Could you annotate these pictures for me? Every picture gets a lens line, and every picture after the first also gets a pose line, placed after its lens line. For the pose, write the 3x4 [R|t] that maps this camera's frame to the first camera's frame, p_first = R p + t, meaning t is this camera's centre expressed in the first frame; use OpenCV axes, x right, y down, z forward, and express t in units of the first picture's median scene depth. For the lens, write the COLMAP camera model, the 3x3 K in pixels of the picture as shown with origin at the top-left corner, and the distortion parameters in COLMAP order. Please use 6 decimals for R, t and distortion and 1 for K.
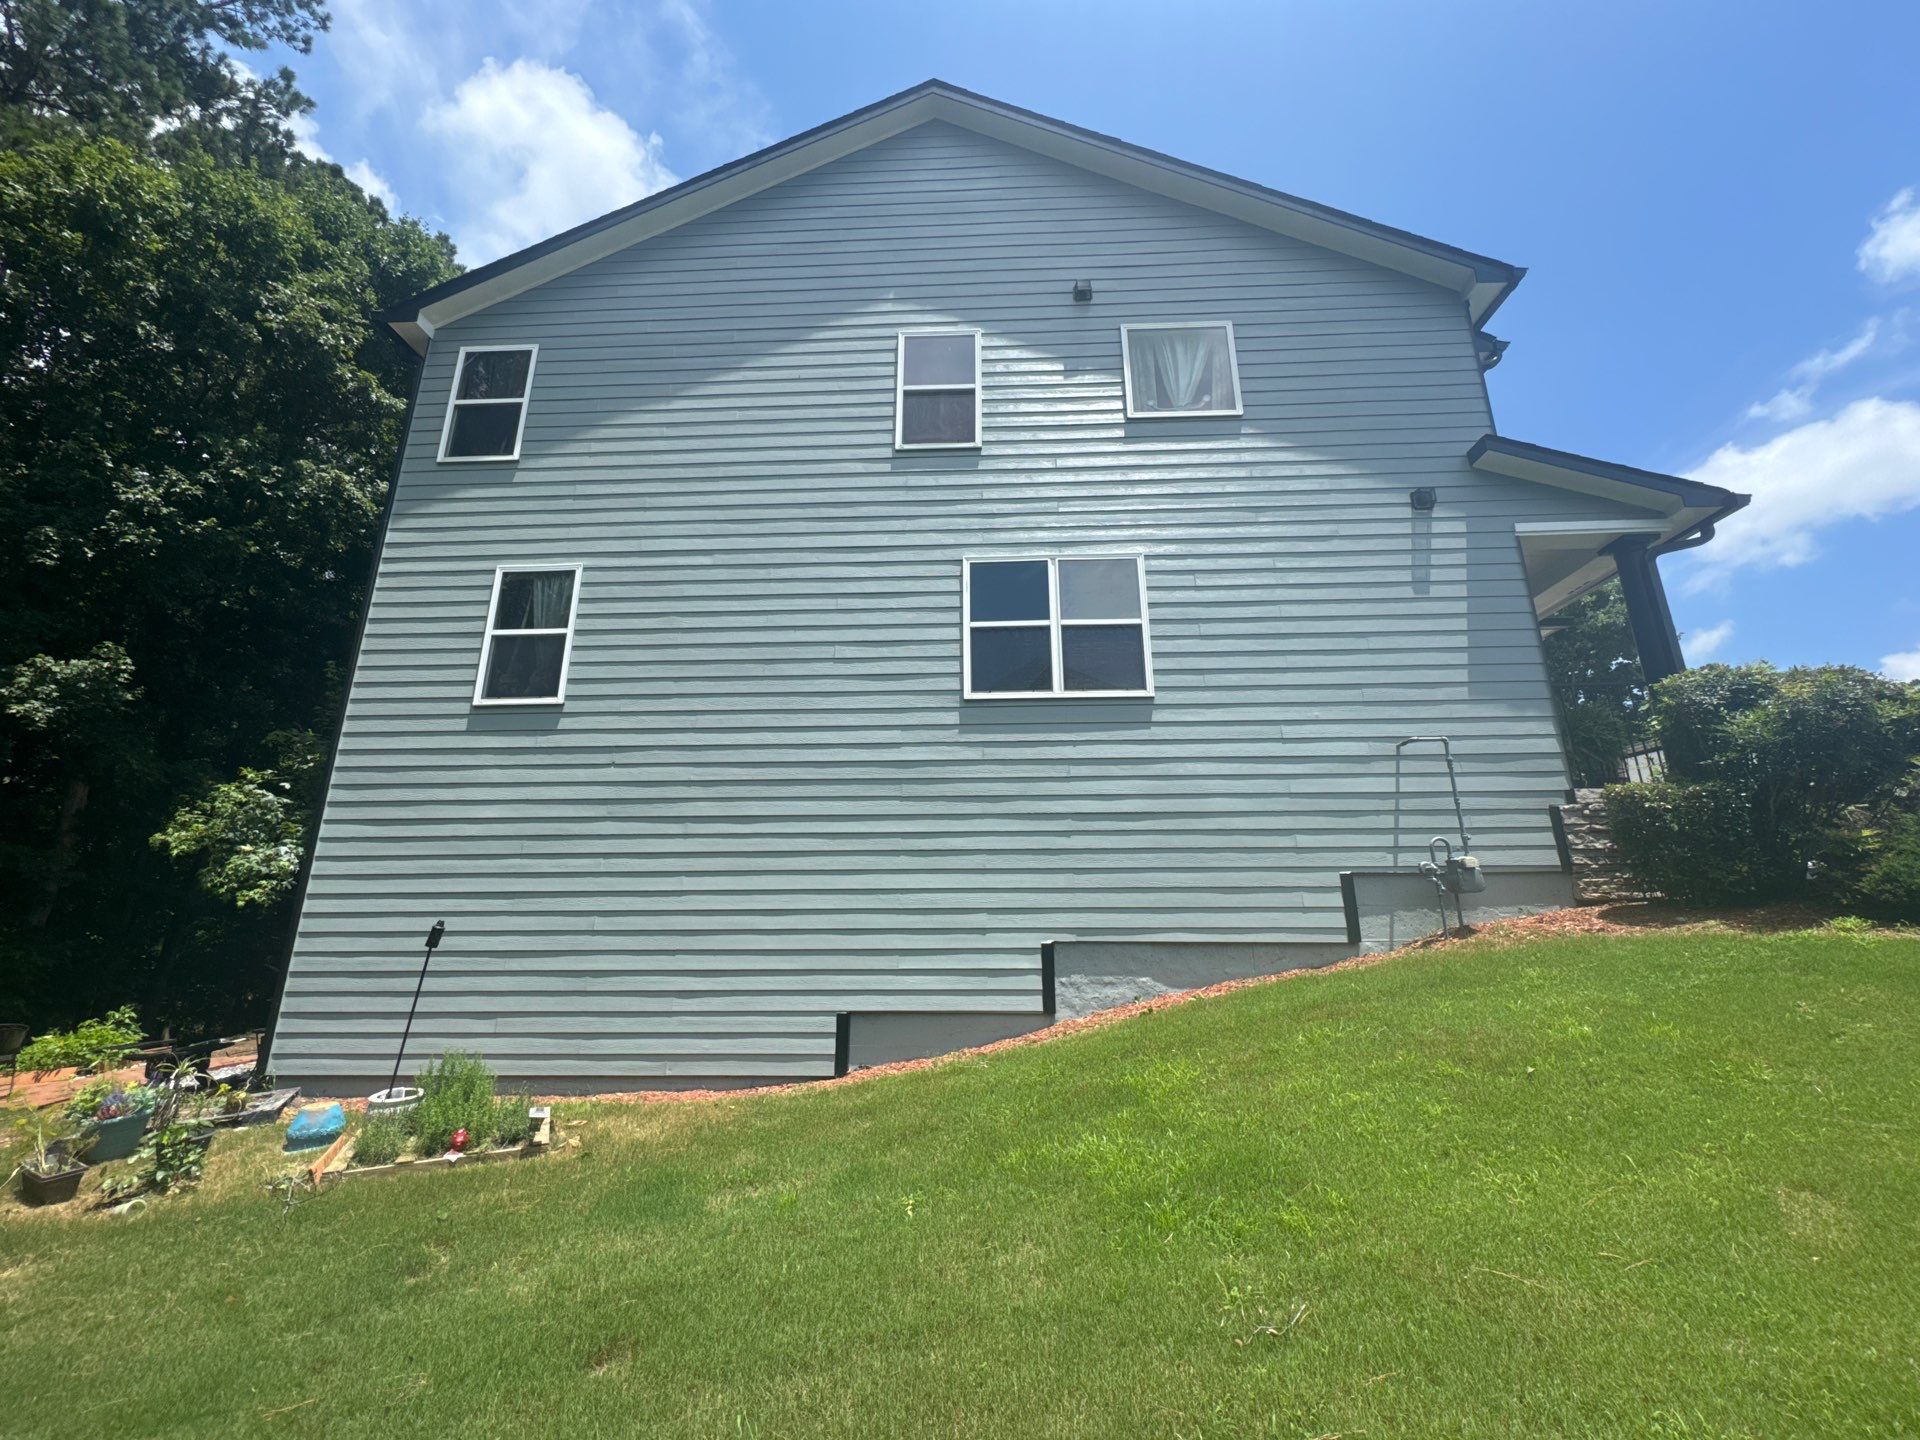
lens RADIAL K [[769.0, 0, 957.0], [0, 769.0, 718.0], [0, 0, 1]] dist [0.001496, 0.000428]
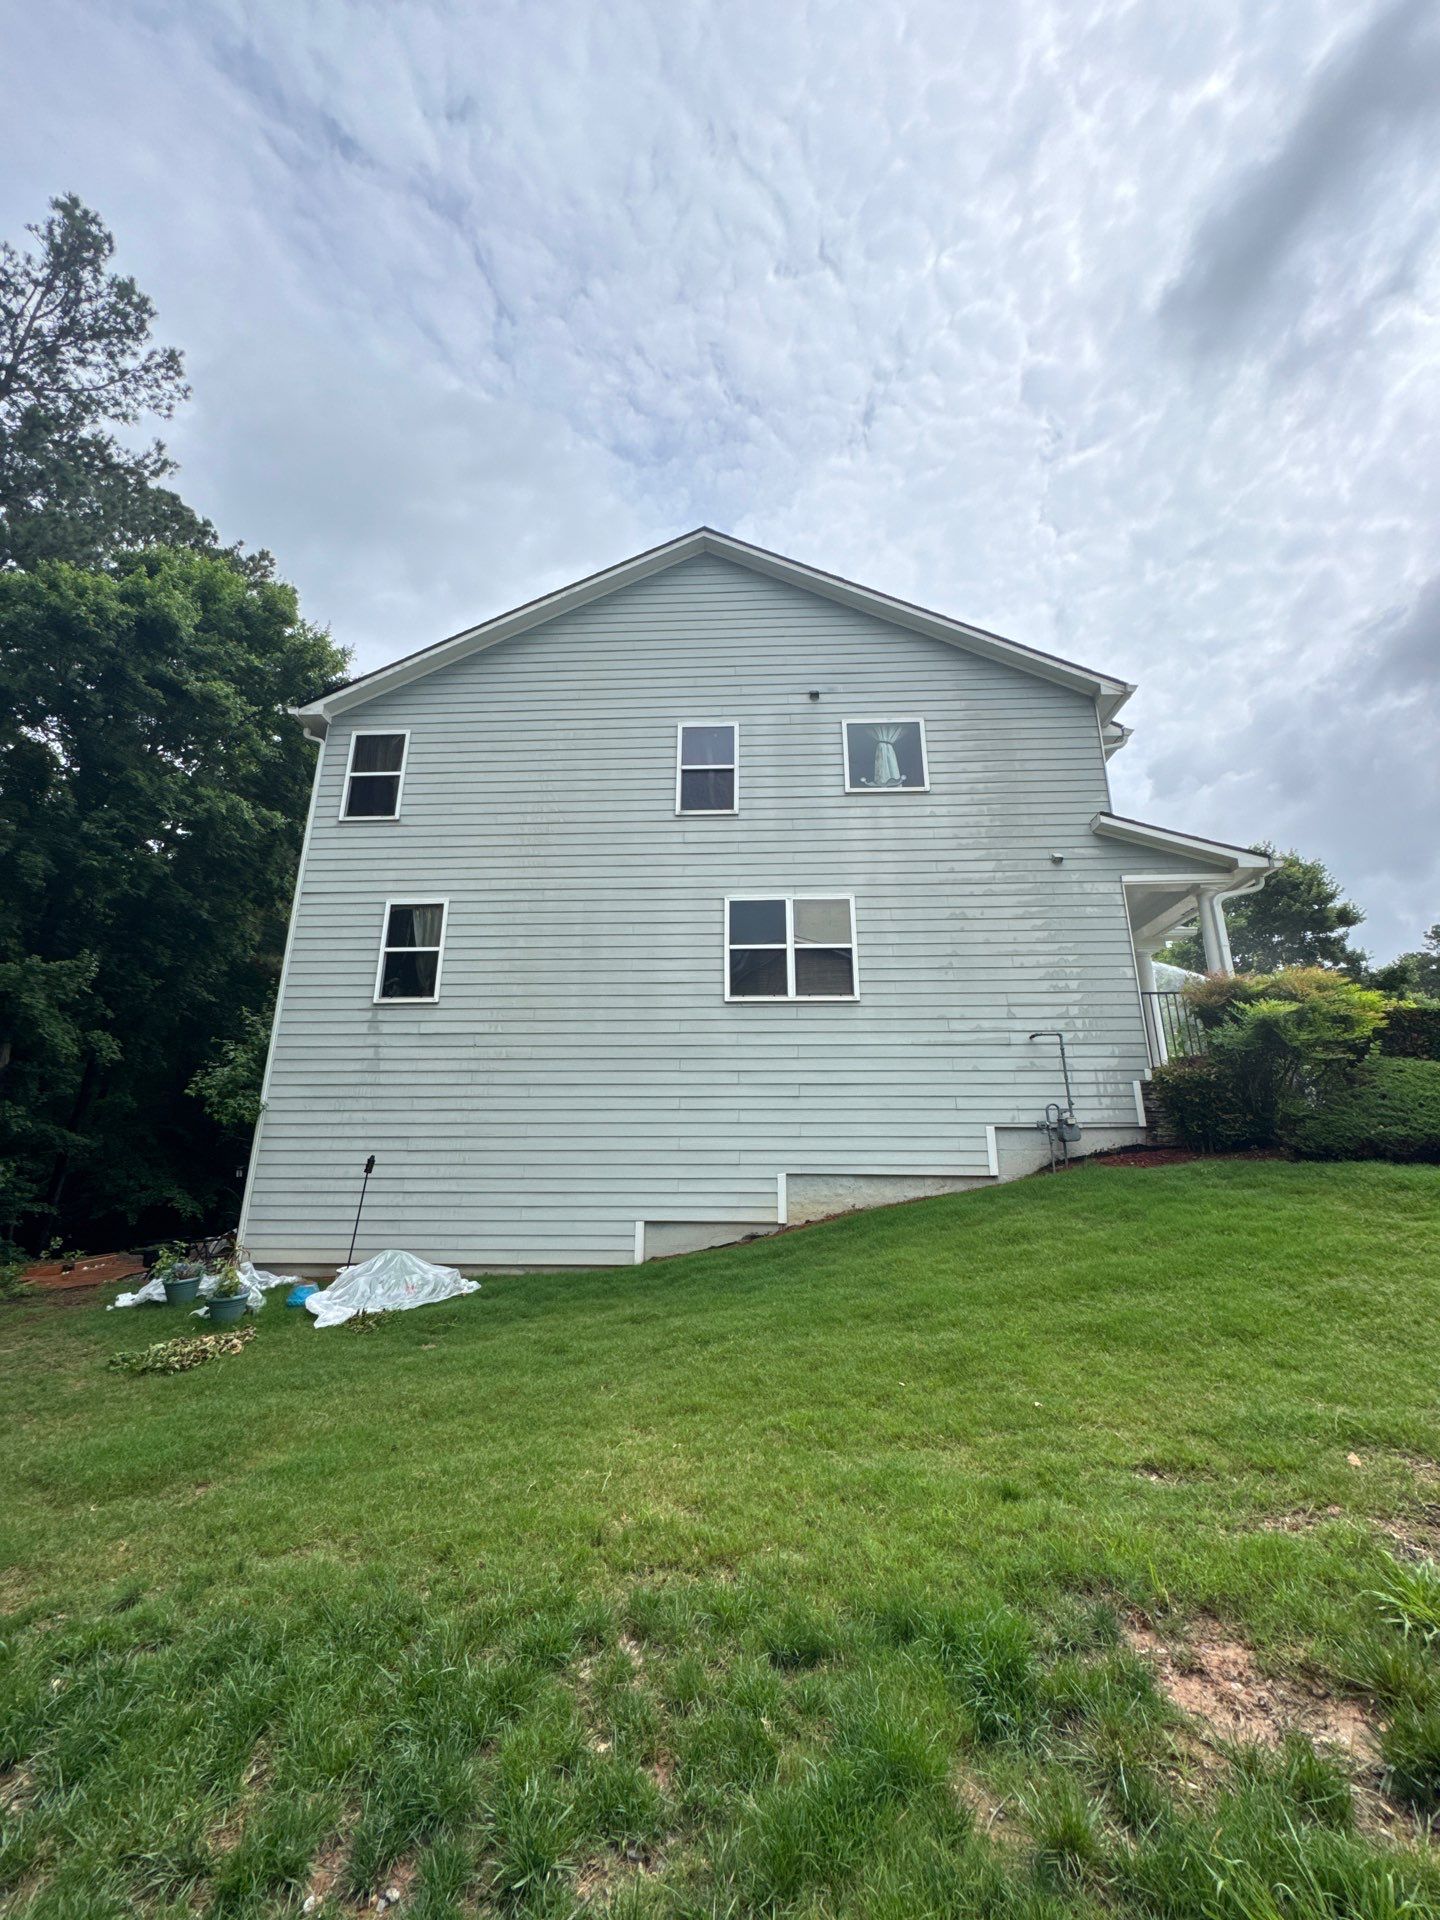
lens RADIAL K [[762.5, 0, 720.0], [0, 762.5, 960.0], [0, 0, 1]] dist [-0.001985, -0.000405]
pose [[0.999989, 0.004406, -0.001700, 0.002495], [-0.004409, 0.999988, -0.002009, -0.092700], [0.001691, 0.002016, 0.999997, -0.374883]]
